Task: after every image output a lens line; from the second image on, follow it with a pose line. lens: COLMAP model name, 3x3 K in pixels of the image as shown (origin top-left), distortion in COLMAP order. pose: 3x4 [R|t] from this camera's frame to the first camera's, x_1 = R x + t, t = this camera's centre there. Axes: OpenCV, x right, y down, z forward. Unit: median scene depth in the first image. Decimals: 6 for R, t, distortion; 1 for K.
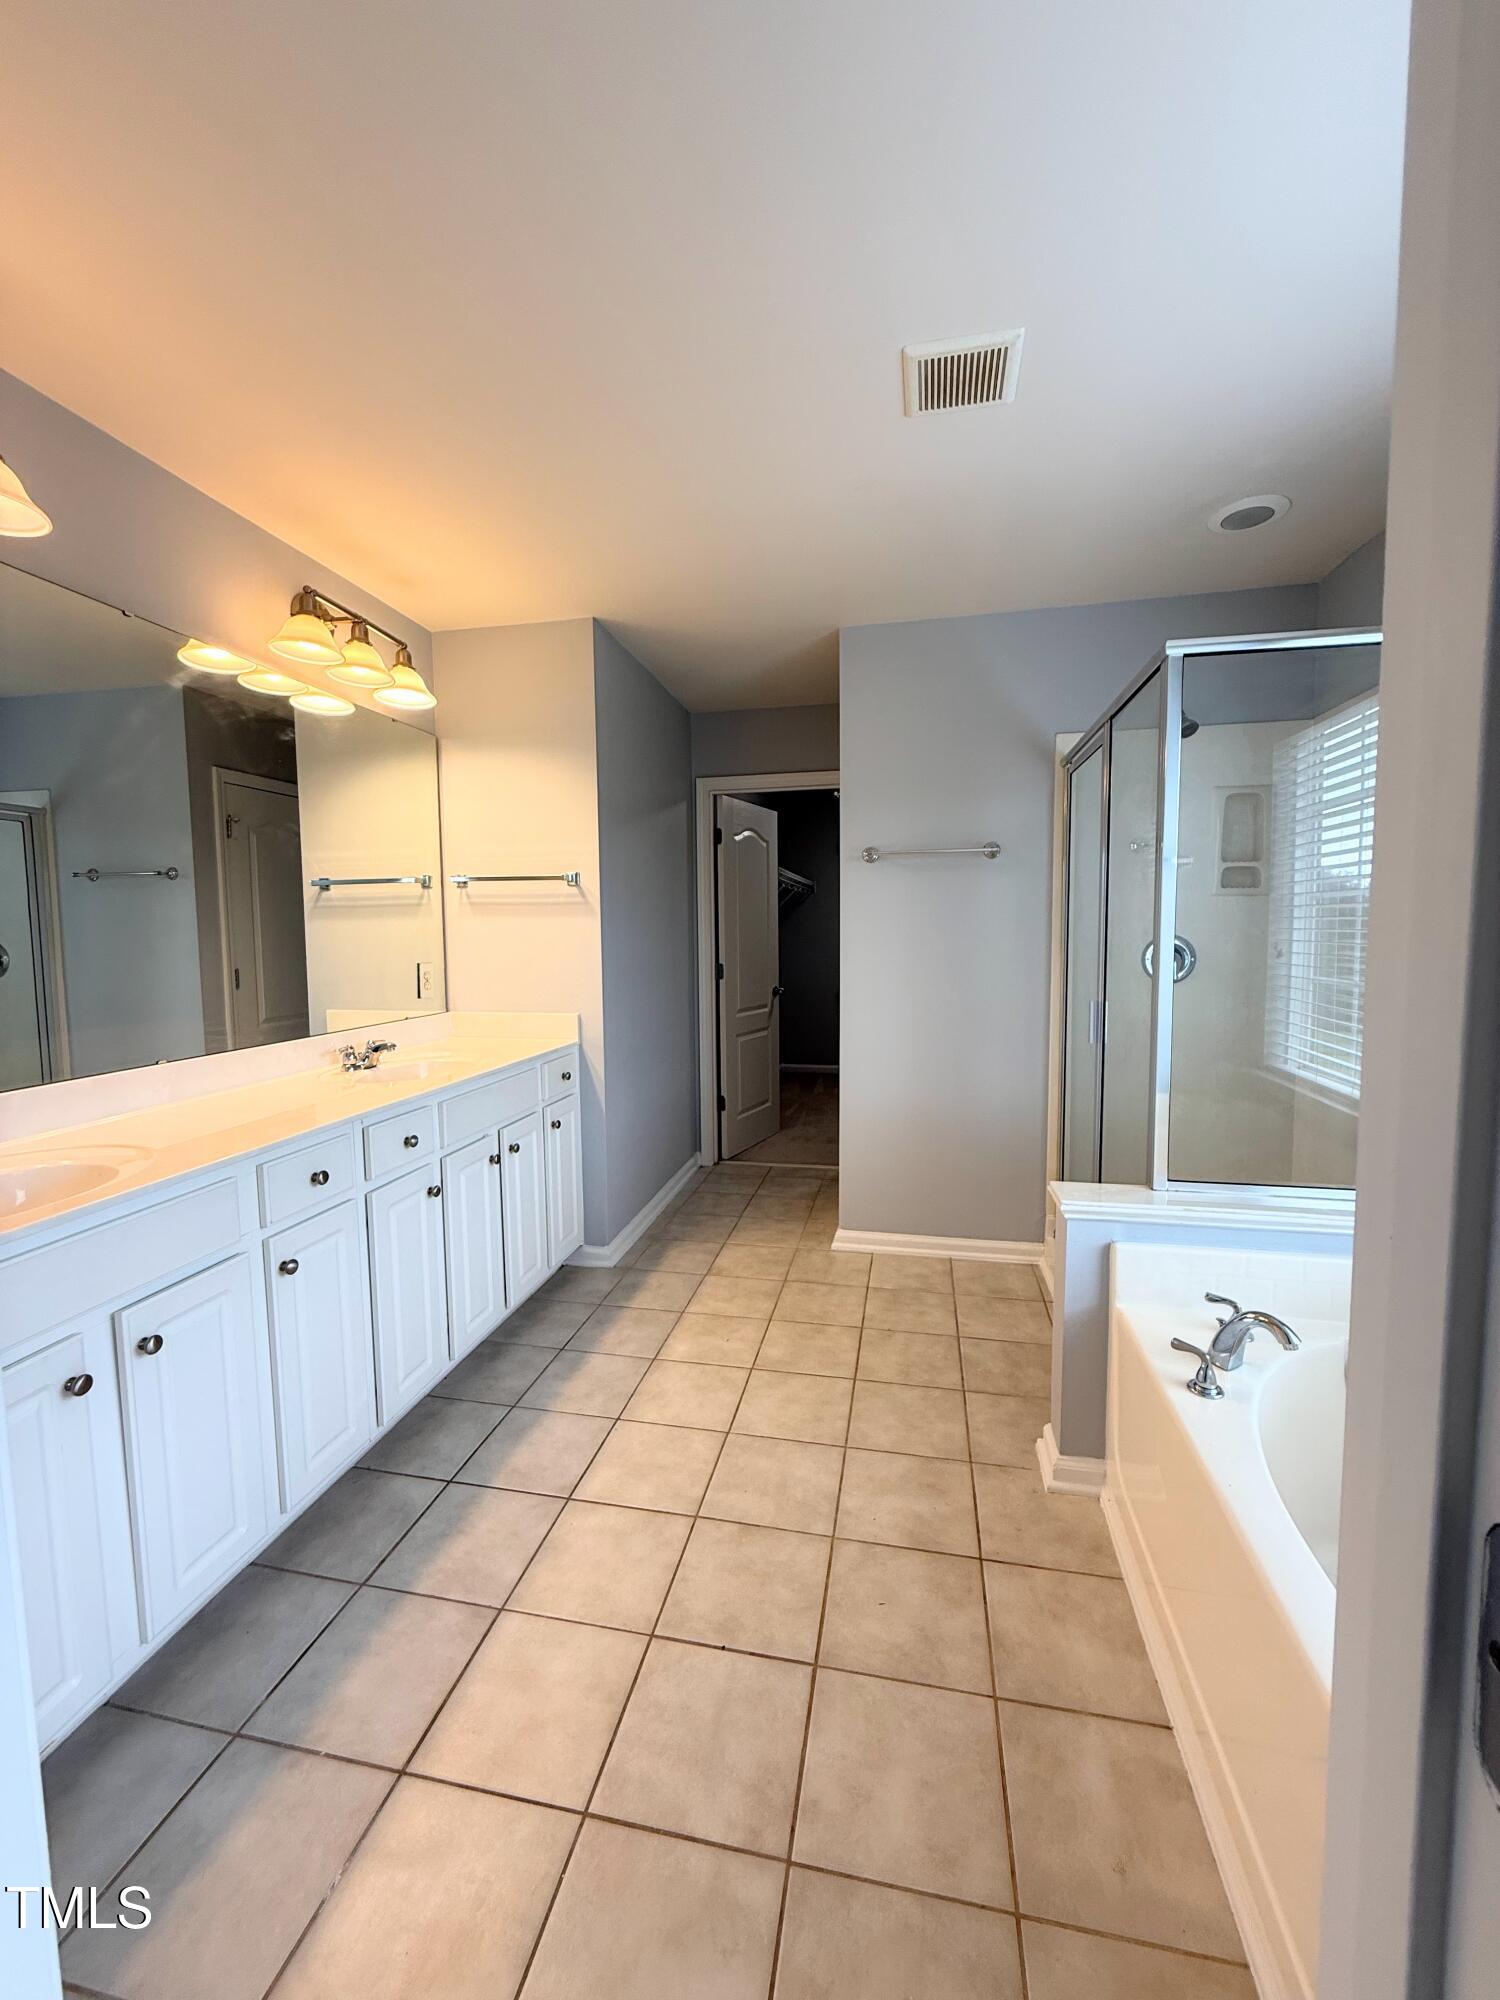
lens RADIAL K [[795.2, 0, 745.3], [0, 795.2, 996.3], [0, 0, 1]] dist [0.002307, 0.000534]
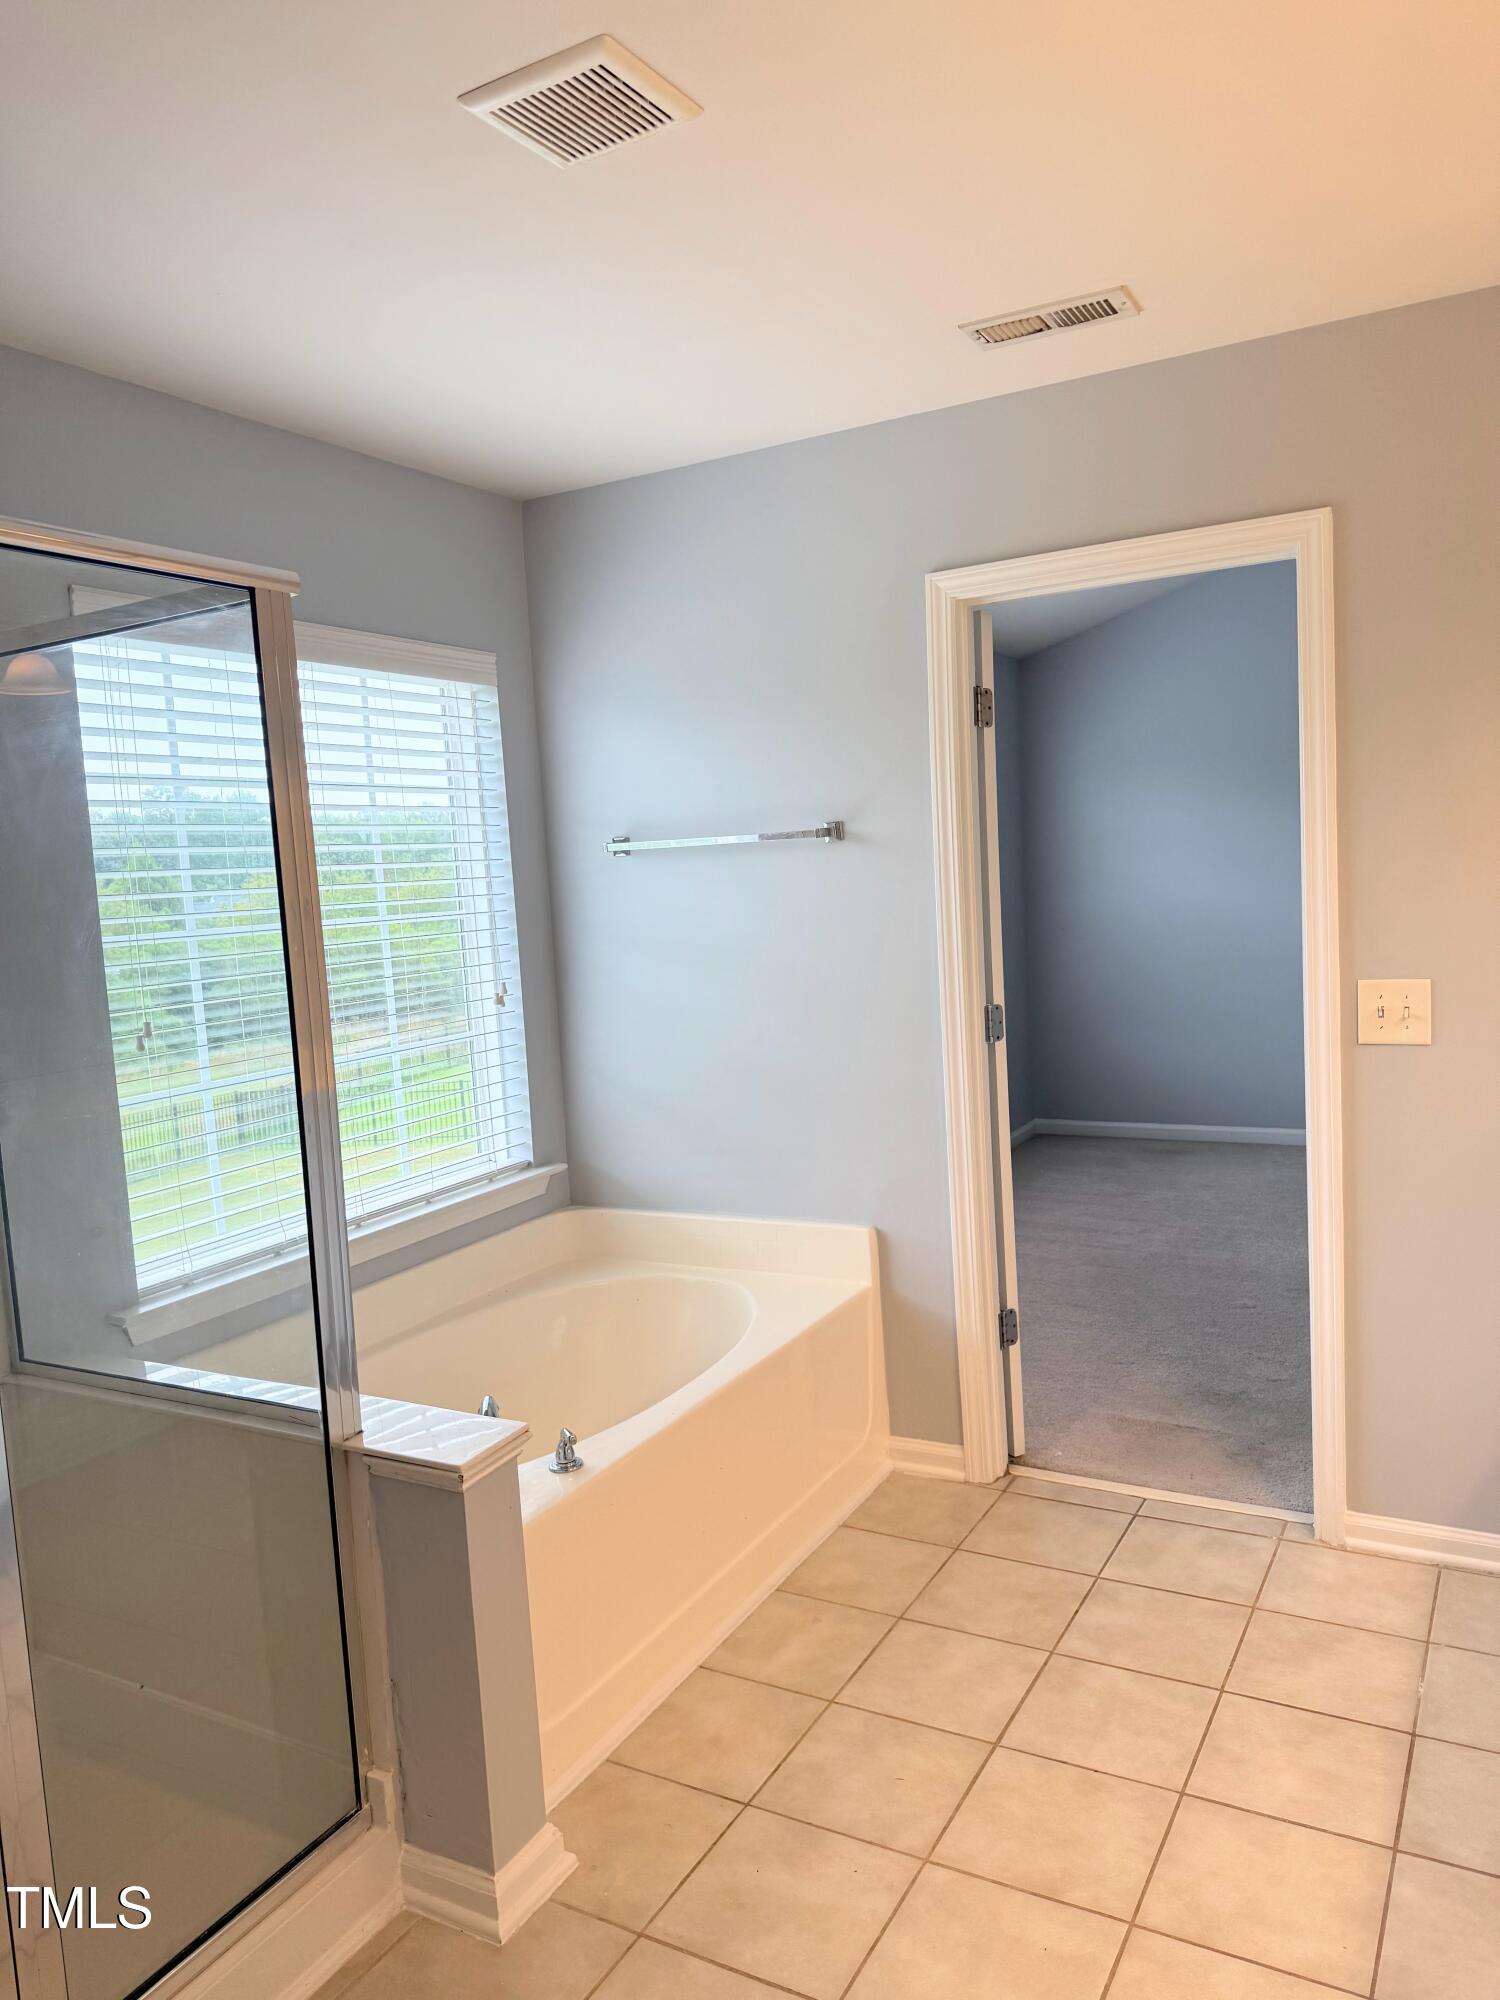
lens RADIAL K [[1433.1, 0, 750.6], [0, 1433.1, 1001.8], [0, 0, 1]] dist [0.020273, -0.020510]
pose [[-0.953356, 0.034516, 0.299869, -0.107107], [0.089863, 0.980850, 0.172796, -0.208797], [-0.288162, 0.191684, -0.938200, 1.534440]]
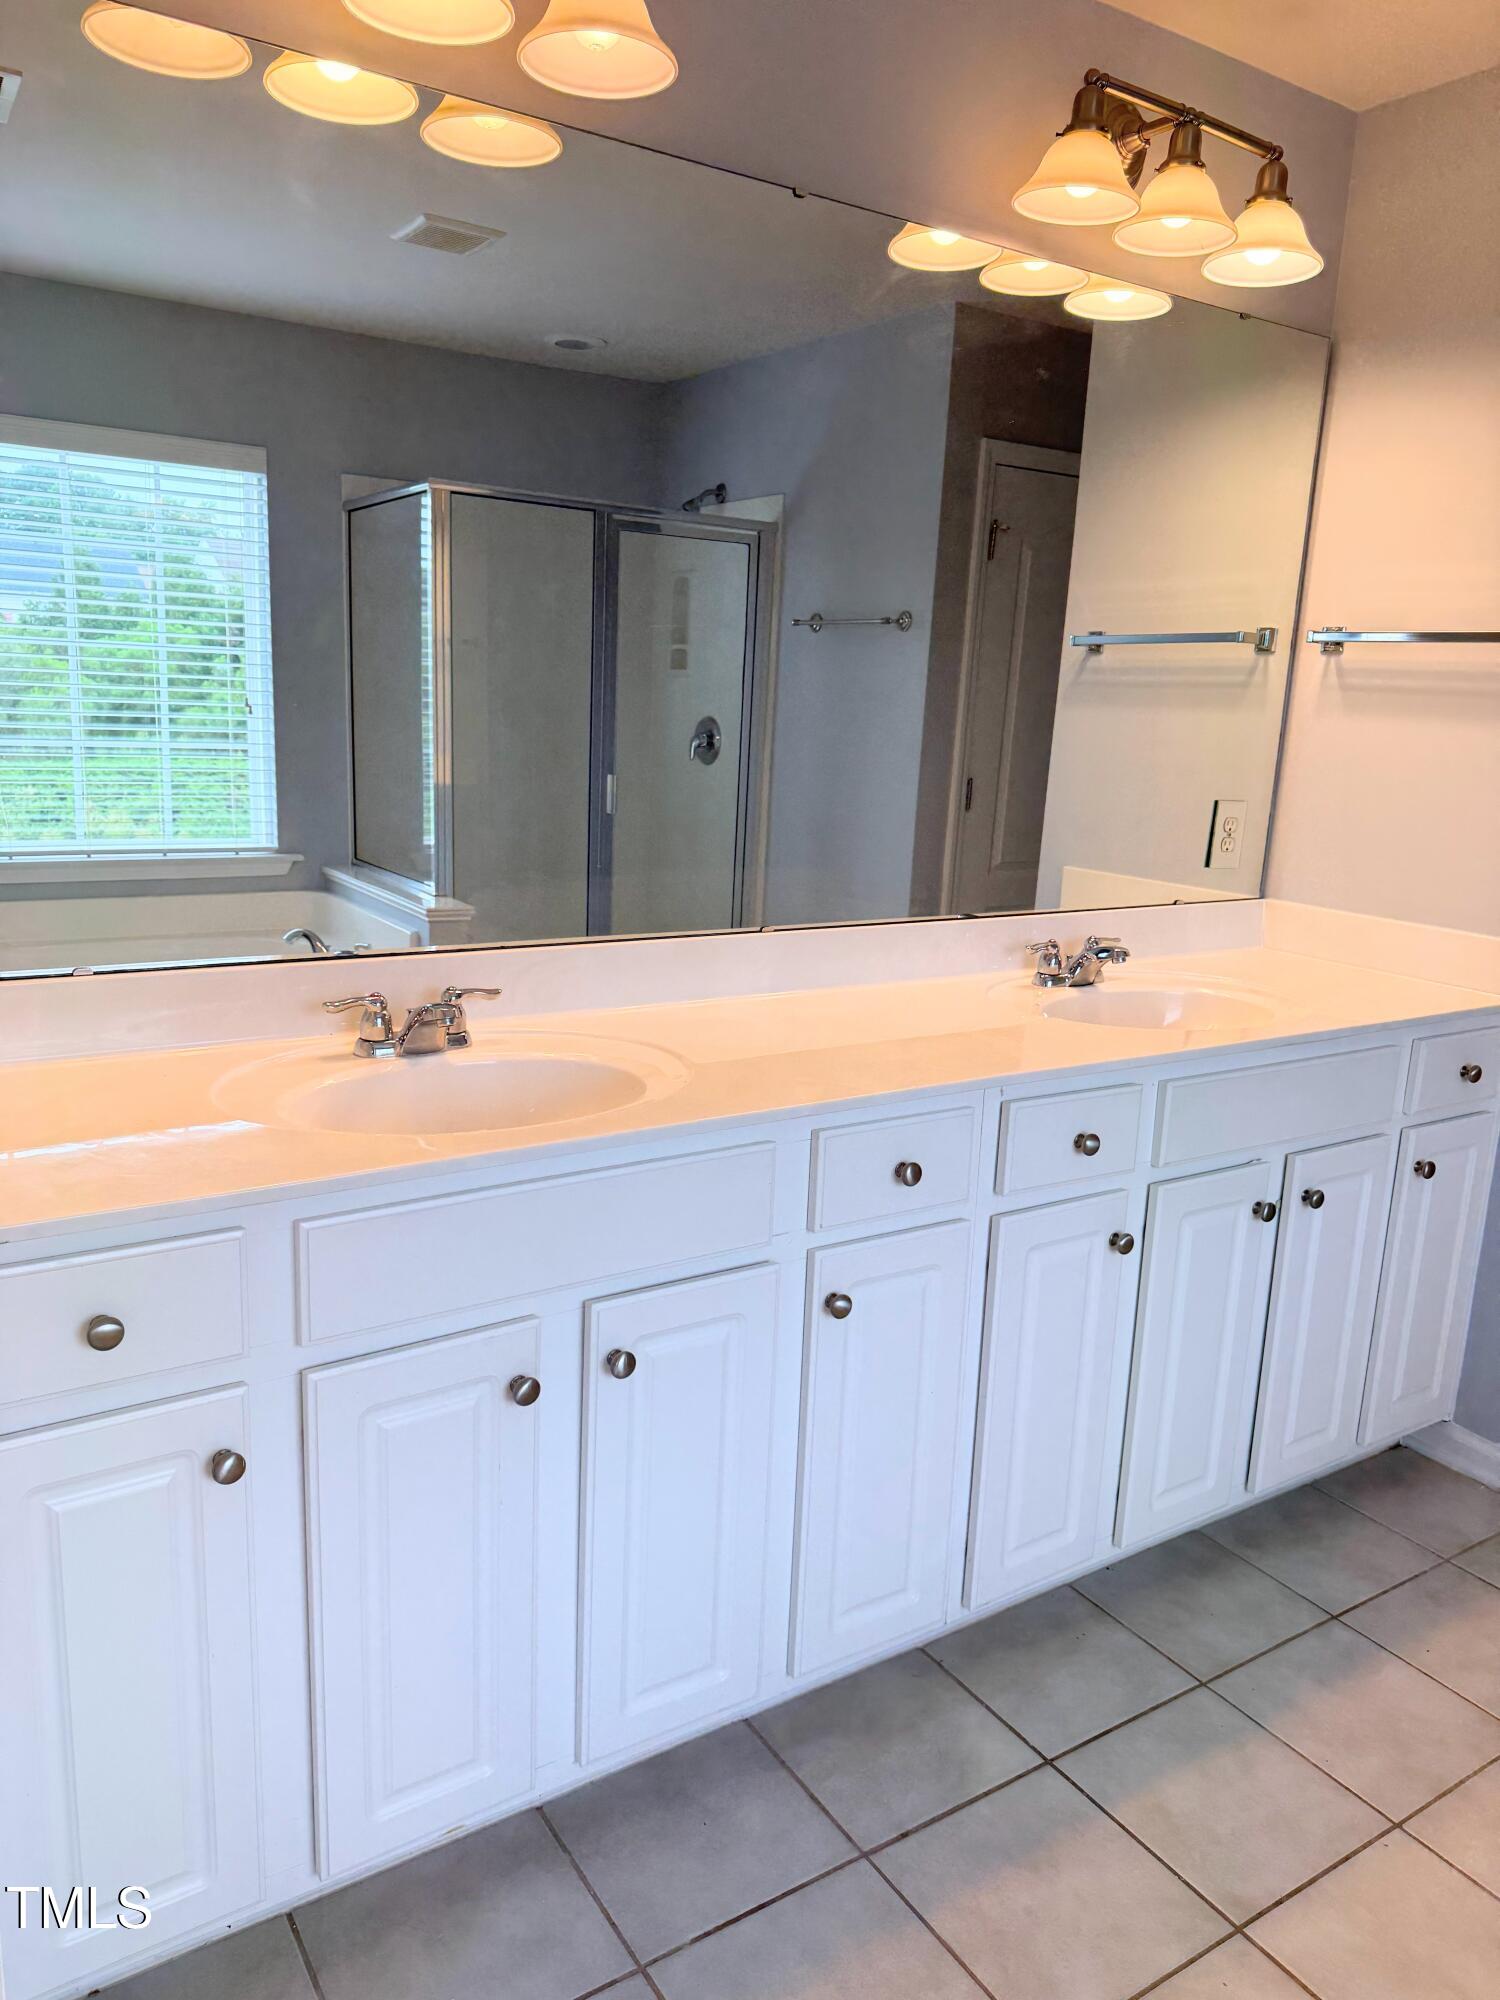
lens RADIAL K [[1433.1, 0, 754.9], [0, 1433.1, 1003.6], [0, 0, 1]] dist [0.020273, -0.020510]
pose [[0.711344, 0.185672, -0.677876, 0.050894], [-0.107707, 0.981881, 0.155914, -0.032044], [0.694542, -0.037897, 0.718453, 0.132818]]
